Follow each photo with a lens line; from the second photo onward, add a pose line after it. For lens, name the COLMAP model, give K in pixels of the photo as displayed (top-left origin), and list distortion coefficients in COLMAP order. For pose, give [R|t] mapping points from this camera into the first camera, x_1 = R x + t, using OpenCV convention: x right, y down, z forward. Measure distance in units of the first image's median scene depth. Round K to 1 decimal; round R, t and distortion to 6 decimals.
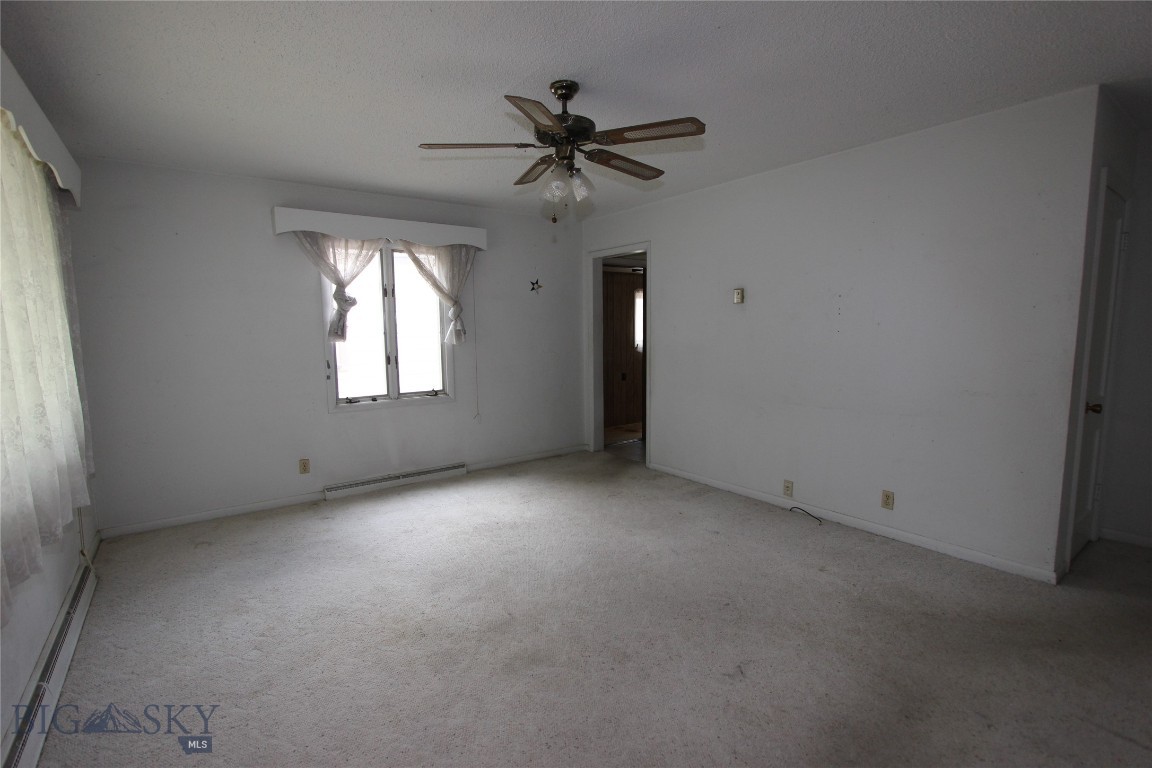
lens RADIAL K [[529.9, 0, 581.2], [0, 529.9, 398.1], [0, 0, 1]] dist [-0.014538, 0.000033]
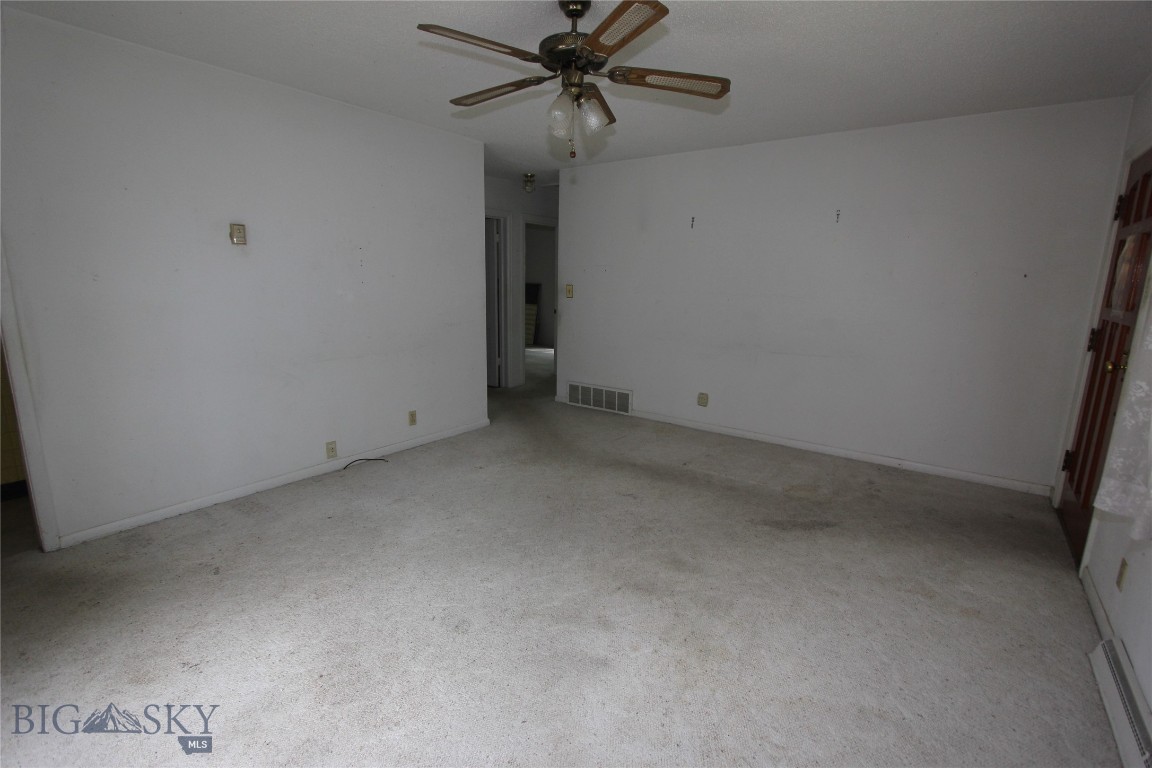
lens RADIAL K [[530.6, 0, 570.9], [0, 530.6, 385.9], [0, 0, 1]] dist [-0.015160, 0.001115]
pose [[-0.273938, -0.185515, 0.943686, -0.820590], [0.116635, 0.967569, 0.224067, -0.139766], [-0.954649, 0.171447, -0.243416, 1.100720]]
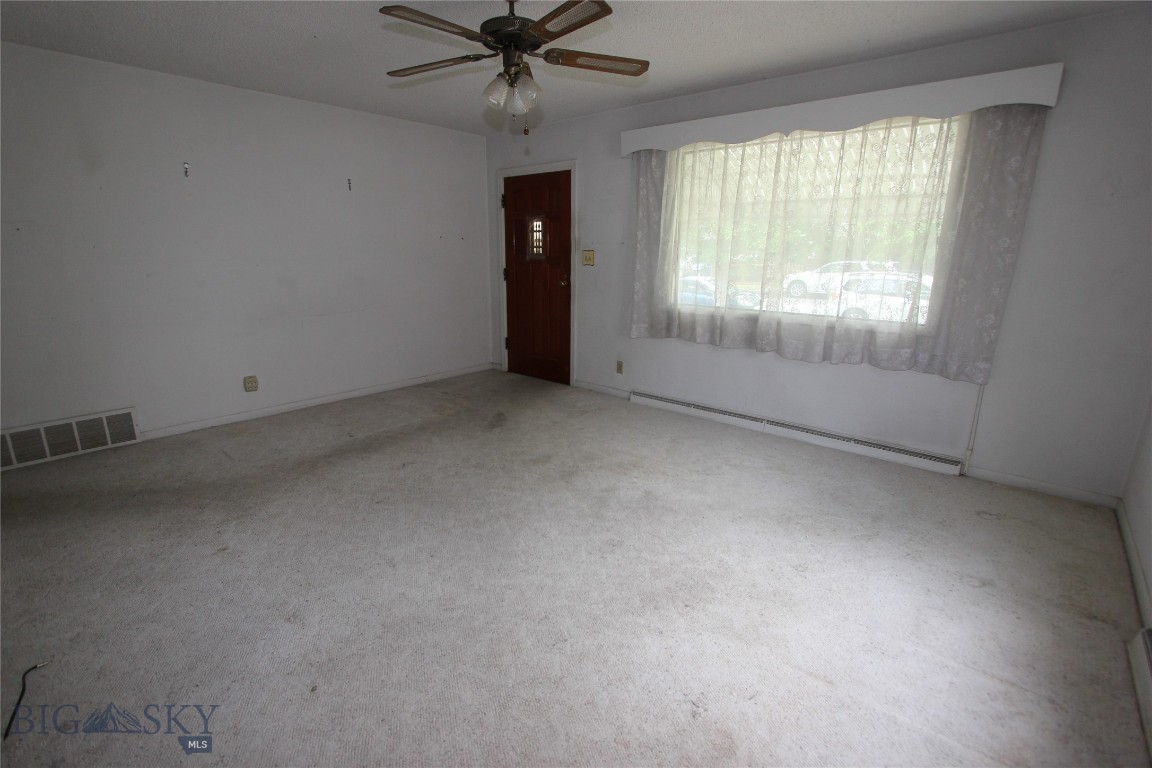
lens RADIAL K [[530.6, 0, 570.9], [0, 530.6, 385.9], [0, 0, 1]] dist [-0.015160, 0.001115]
pose [[-0.981208, 0.055072, -0.184928, 0.064608], [-0.019500, 0.925195, 0.378990, -0.236778], [0.191966, 0.375474, -0.906735, 1.799814]]
